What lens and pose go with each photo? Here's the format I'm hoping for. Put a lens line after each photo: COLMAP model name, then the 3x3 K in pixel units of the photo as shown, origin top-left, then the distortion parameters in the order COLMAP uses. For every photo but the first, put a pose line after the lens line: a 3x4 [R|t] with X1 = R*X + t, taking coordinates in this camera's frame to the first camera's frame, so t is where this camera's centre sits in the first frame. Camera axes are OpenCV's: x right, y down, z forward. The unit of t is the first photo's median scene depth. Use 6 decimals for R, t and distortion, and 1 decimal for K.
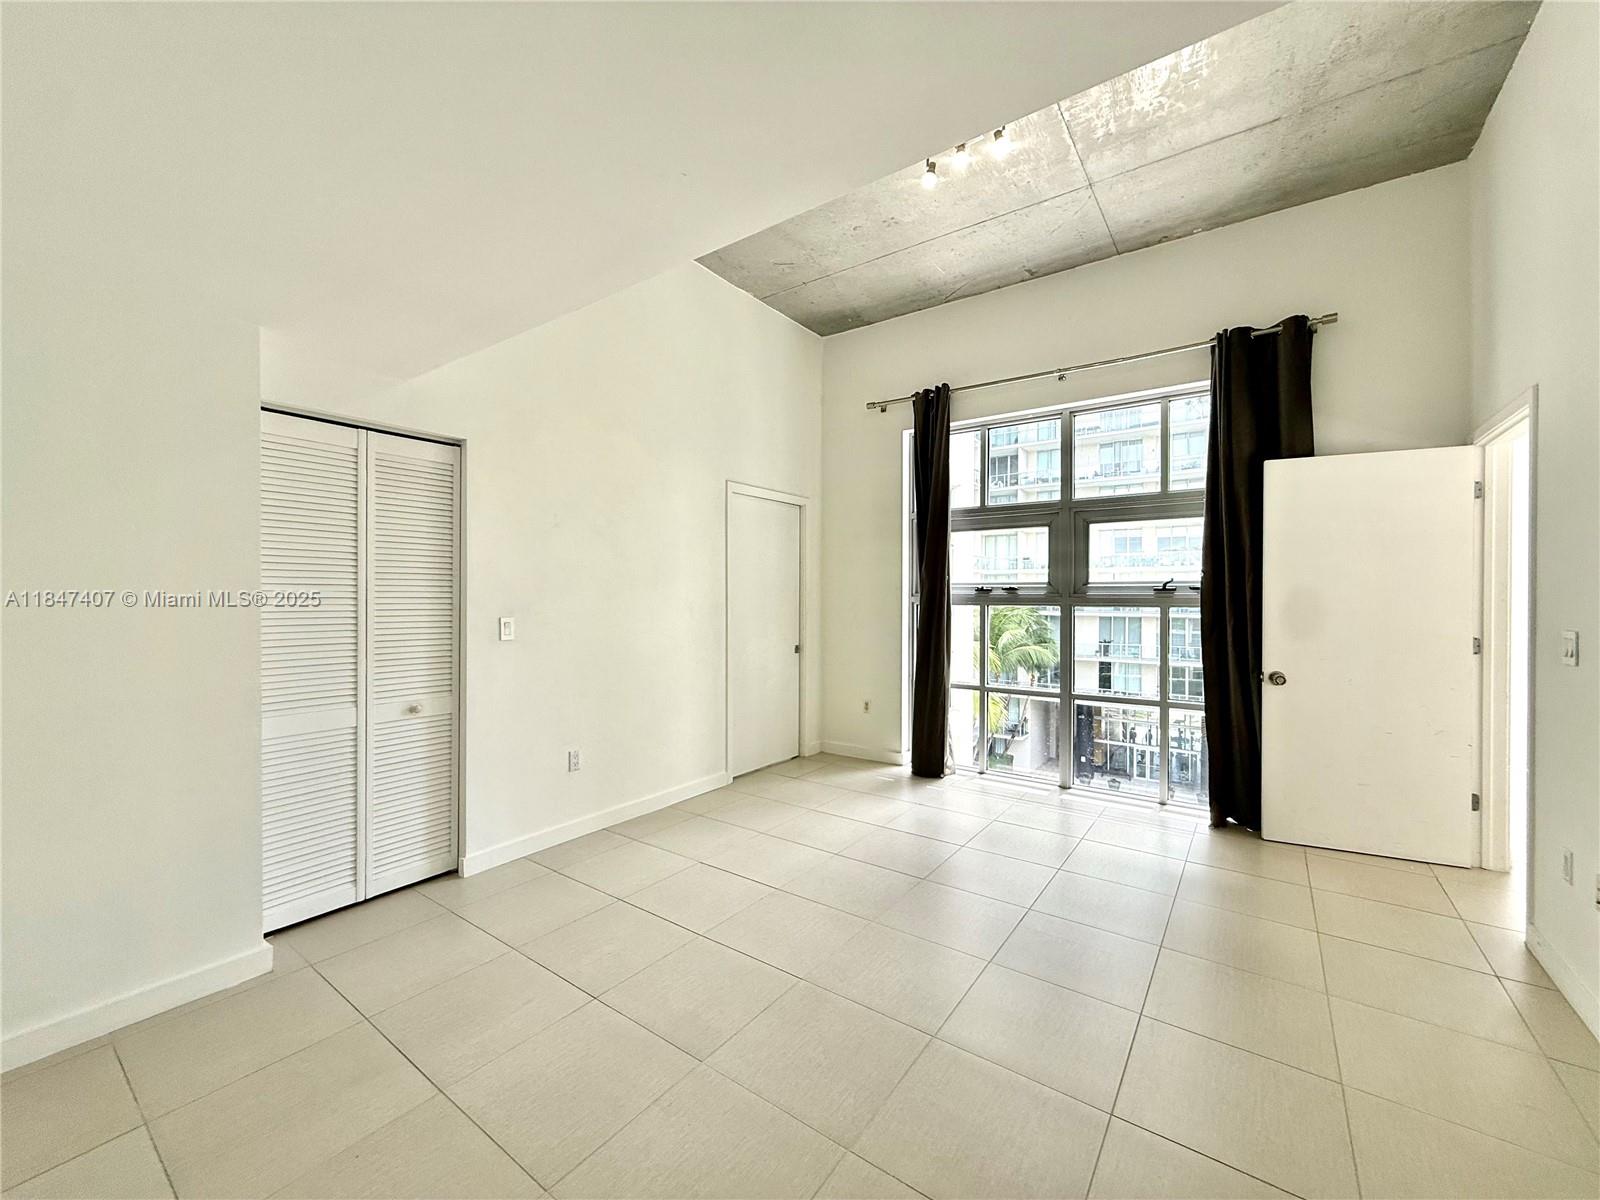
lens RADIAL K [[639.2, 0, 800.0], [0, 639.2, 600.0], [0, 0, 1]] dist [-0.002248, -0.000140]
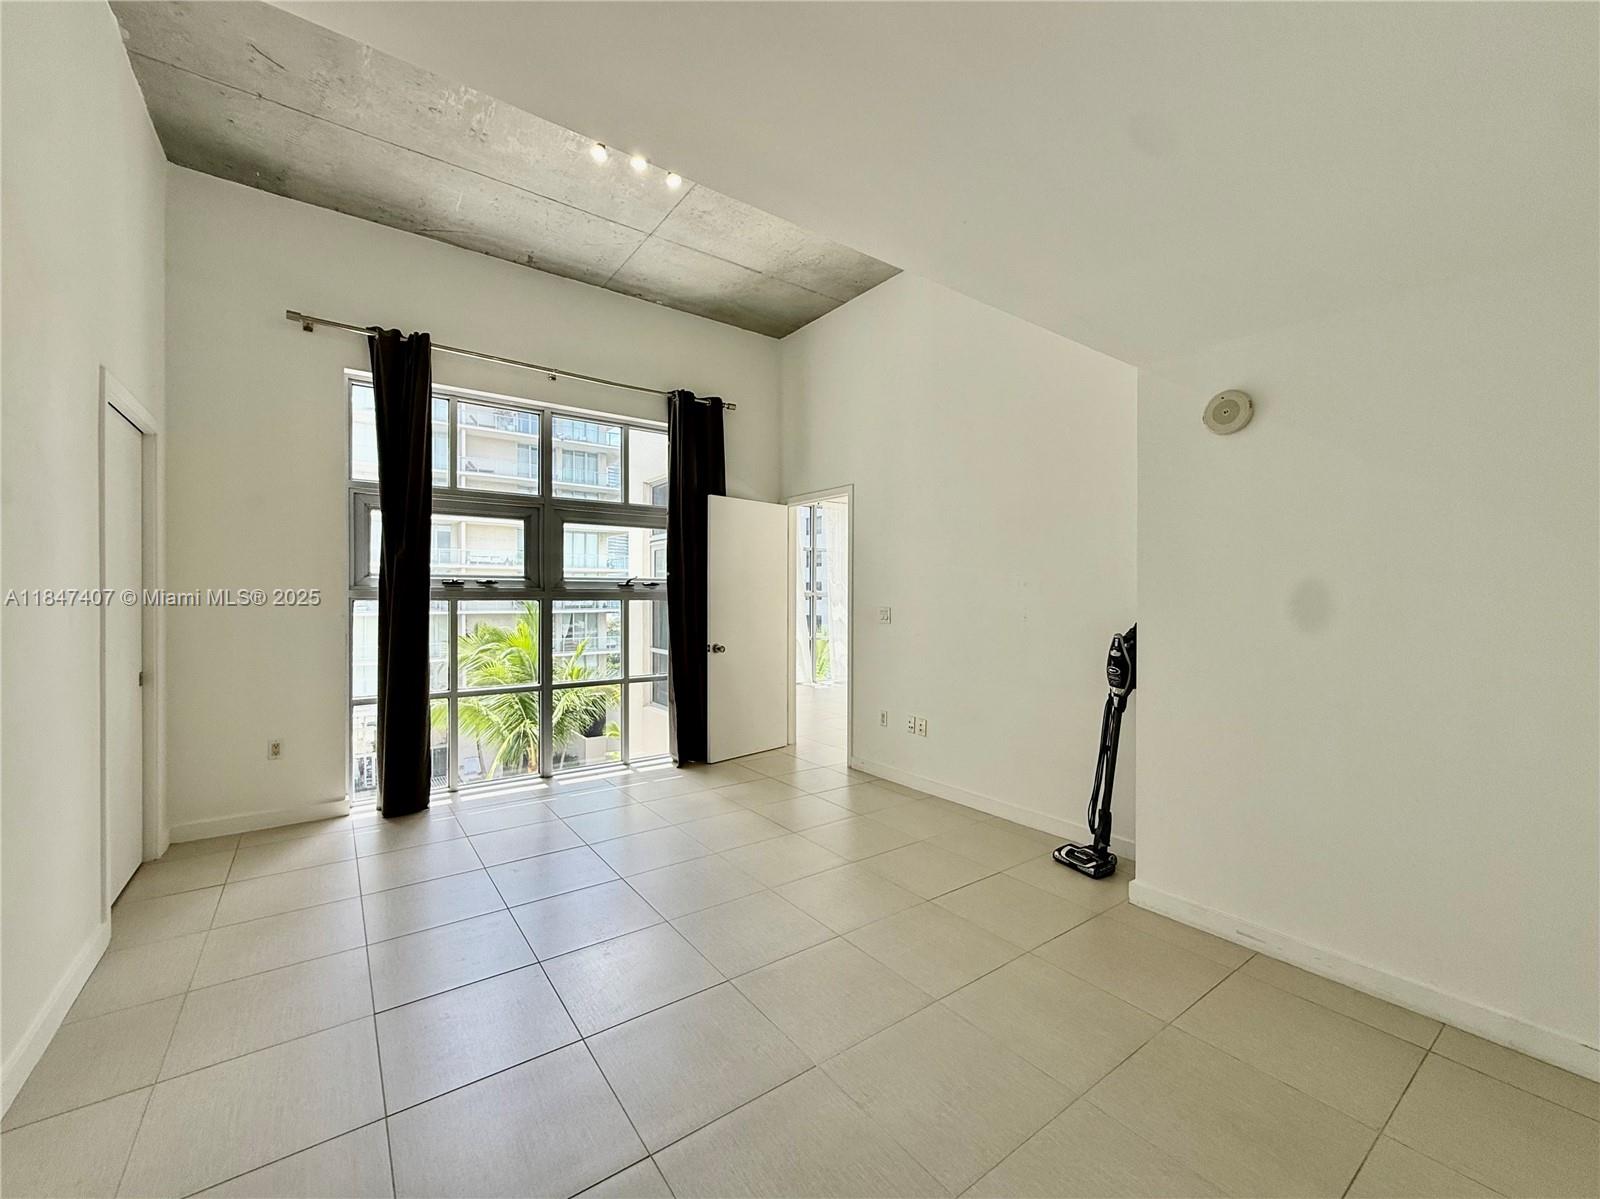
lens RADIAL K [[644.6, 0, 794.1], [0, 644.6, 600.7], [0, 0, 1]] dist [-0.002434, -0.000517]
pose [[0.315077, -0.005977, 0.949047, -0.445408], [0.004458, 0.999978, 0.004818, 0.007232], [-0.949056, 0.002712, 0.315097, 0.300207]]
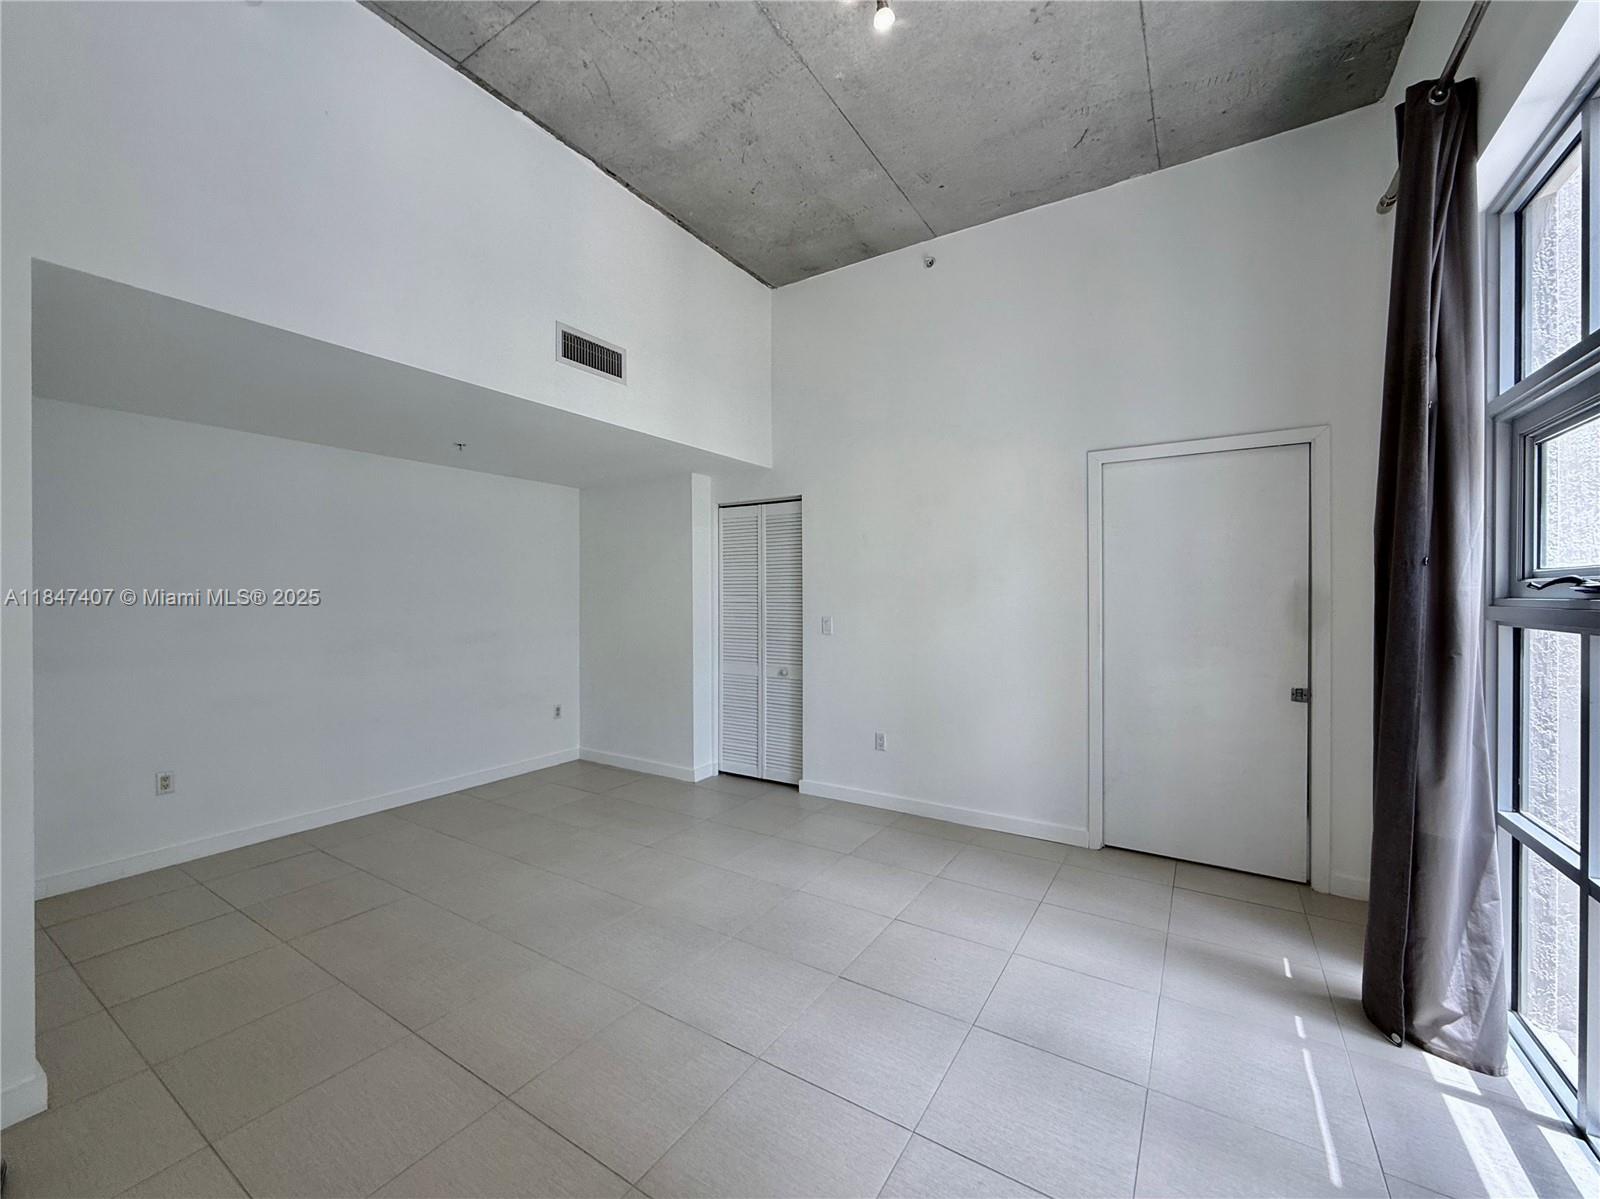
lens RADIAL K [[644.6, 0, 794.1], [0, 644.6, 600.7], [0, 0, 1]] dist [-0.002434, -0.000517]
pose [[0.060173, 0.004093, -0.998180, 0.654294], [-0.004737, 0.999982, 0.003815, -0.009282], [0.998177, 0.004499, 0.060192, 0.616431]]
